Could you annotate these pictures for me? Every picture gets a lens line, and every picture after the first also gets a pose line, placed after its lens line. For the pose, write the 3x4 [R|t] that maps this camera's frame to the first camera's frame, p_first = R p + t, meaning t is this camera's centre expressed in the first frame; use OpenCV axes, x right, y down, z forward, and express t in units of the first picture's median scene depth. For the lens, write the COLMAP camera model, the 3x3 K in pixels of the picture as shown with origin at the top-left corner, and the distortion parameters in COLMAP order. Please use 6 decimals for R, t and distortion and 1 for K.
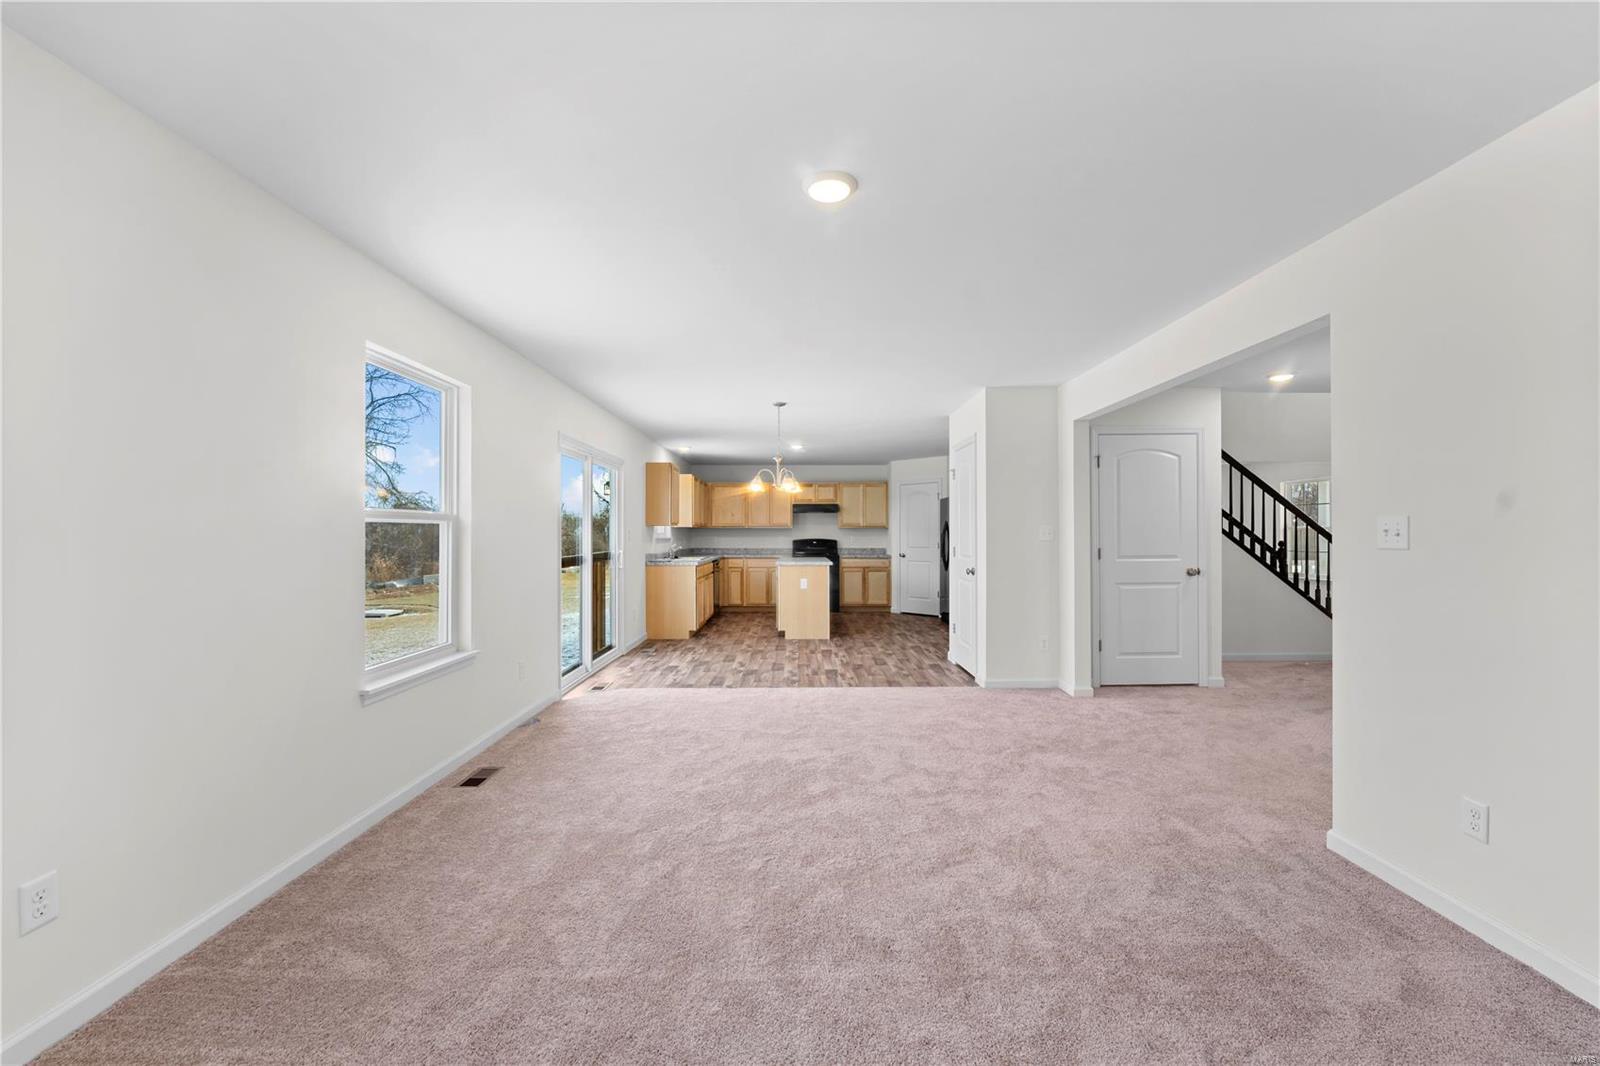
lens RADIAL K [[669.7, 0, 797.3], [0, 669.7, 517.0], [0, 0, 1]] dist [-0.007429, 0.000591]
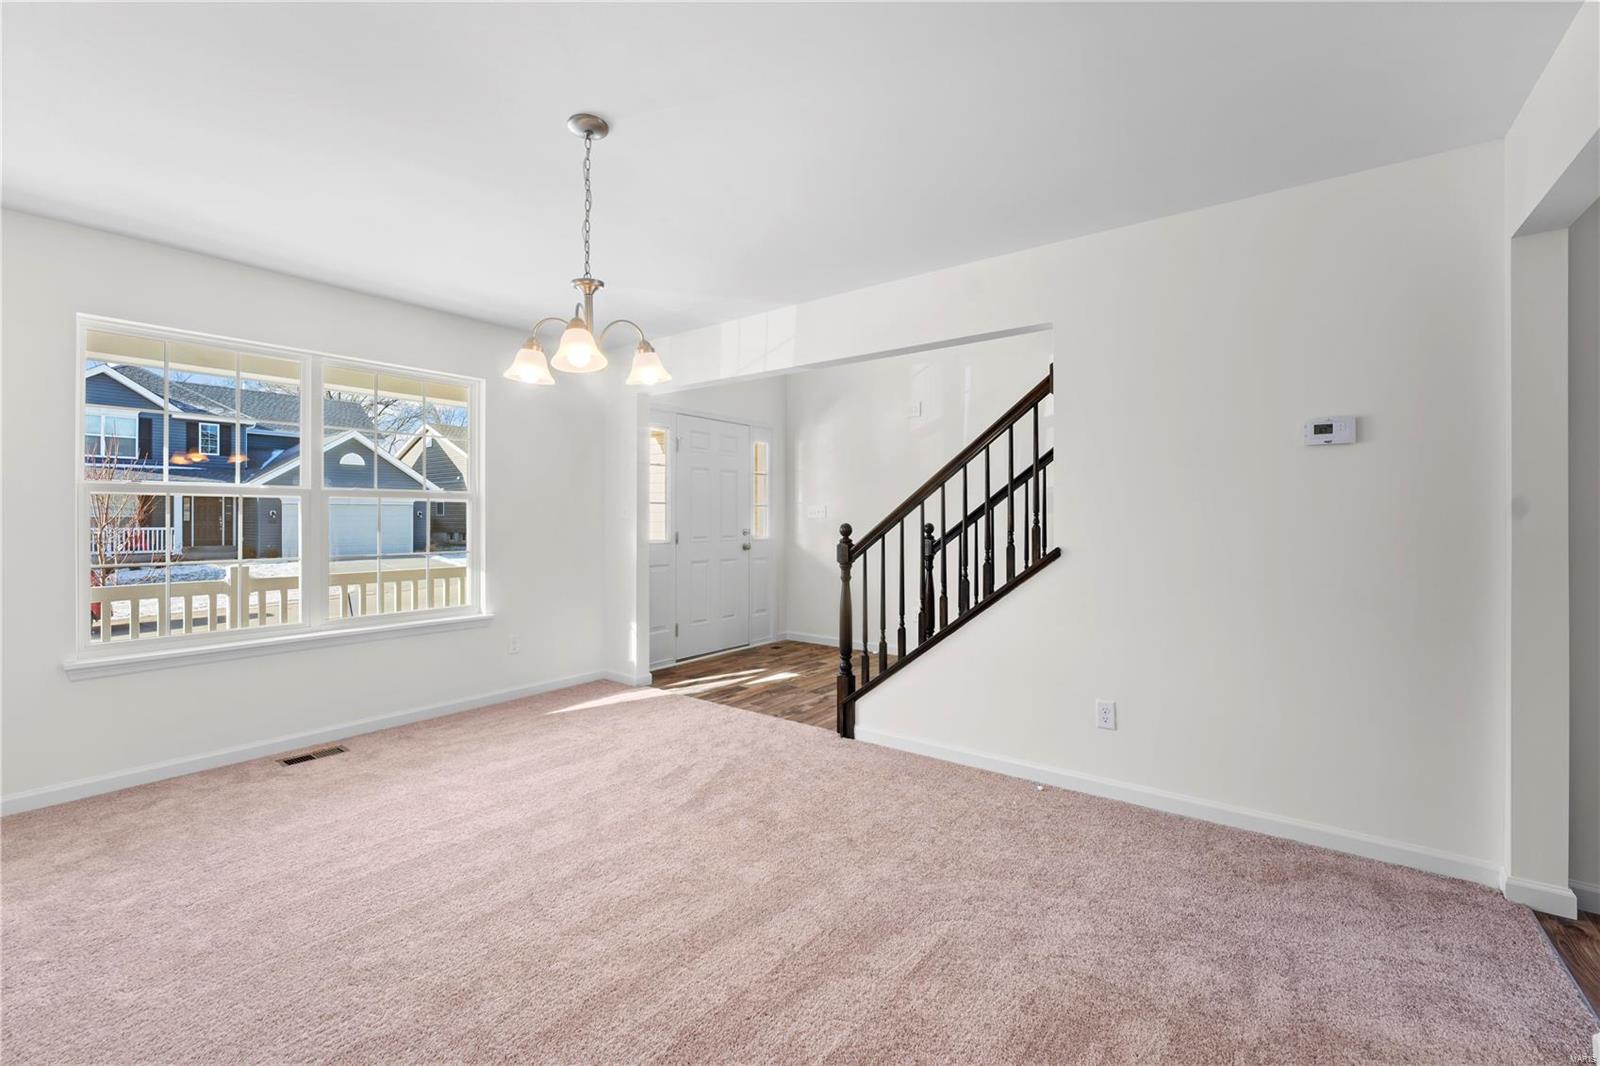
lens RADIAL K [[669.7, 0, 797.3], [0, 669.7, 517.0], [0, 0, 1]] dist [-0.007429, 0.000591]
pose [[0.787978, -0.001305, -0.615702, 0.452436], [0.014296, 0.999767, 0.016177, 0.021487], [0.615538, -0.021549, 0.787813, 0.444095]]
